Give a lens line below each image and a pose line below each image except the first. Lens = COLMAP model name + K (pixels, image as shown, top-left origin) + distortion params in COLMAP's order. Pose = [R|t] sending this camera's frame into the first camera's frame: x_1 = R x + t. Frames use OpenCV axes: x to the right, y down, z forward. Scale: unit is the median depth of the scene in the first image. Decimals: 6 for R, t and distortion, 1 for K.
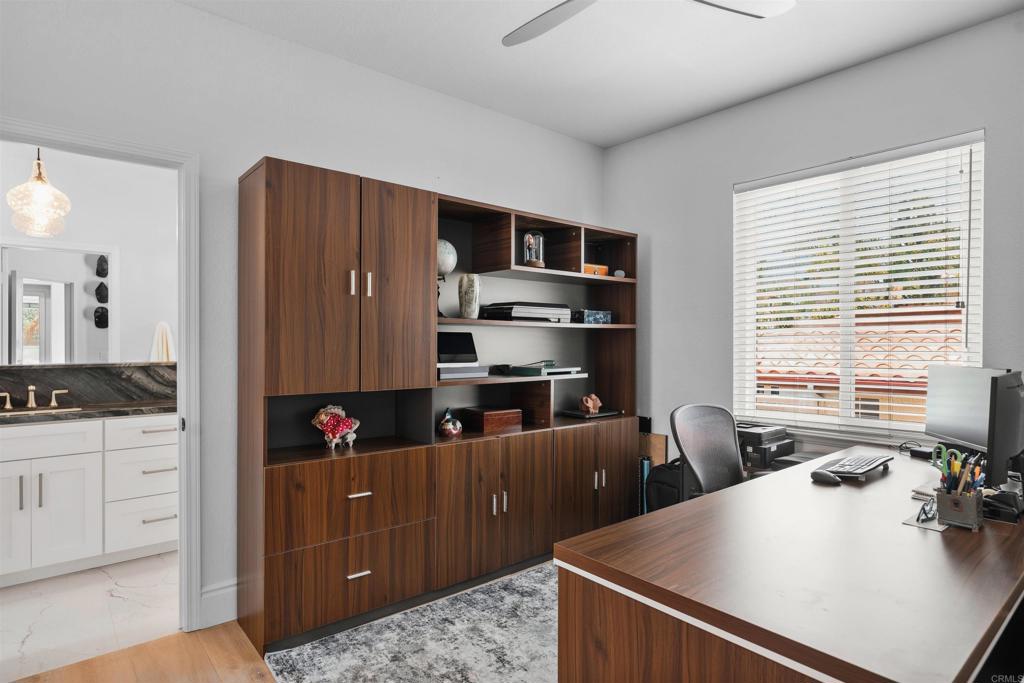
lens RADIAL K [[558.9, 0, 512.4], [0, 558.9, 342.8], [0, 0, 1]] dist [-0.003849, -0.000249]
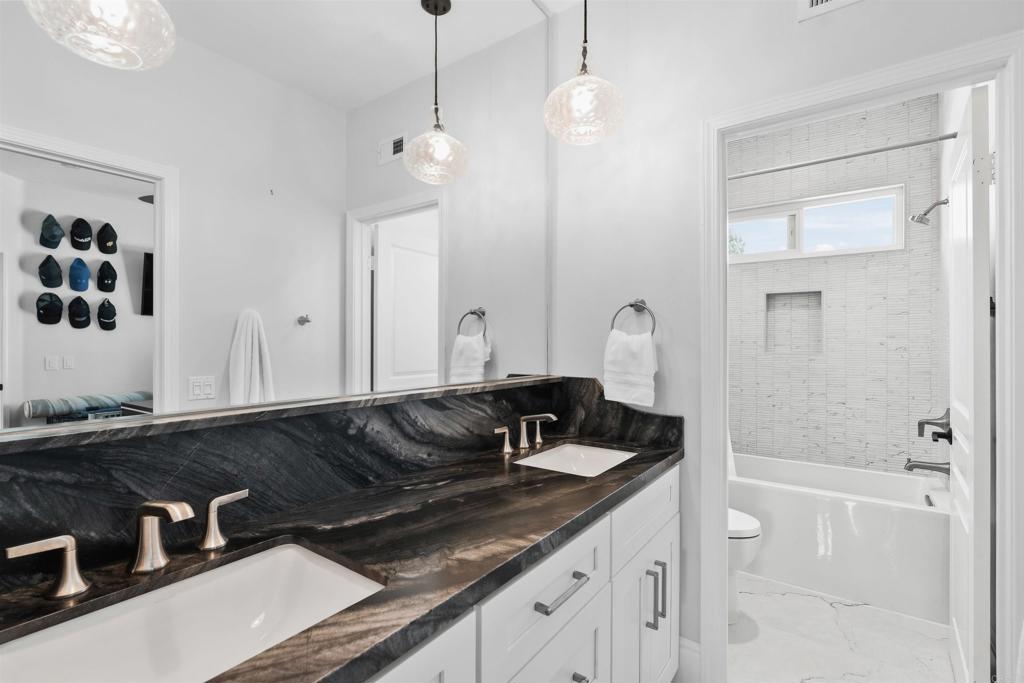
lens RADIAL K [[470.6, 0, 511.1], [0, 470.6, 342.7], [0, 0, 1]] dist [0.001771, 0.000017]
pose [[0.970905, -0.000808, 0.239462, -0.657693], [0.002607, 0.999971, -0.007197, -0.000369], [-0.239450, 0.007612, 0.970879, 0.635085]]
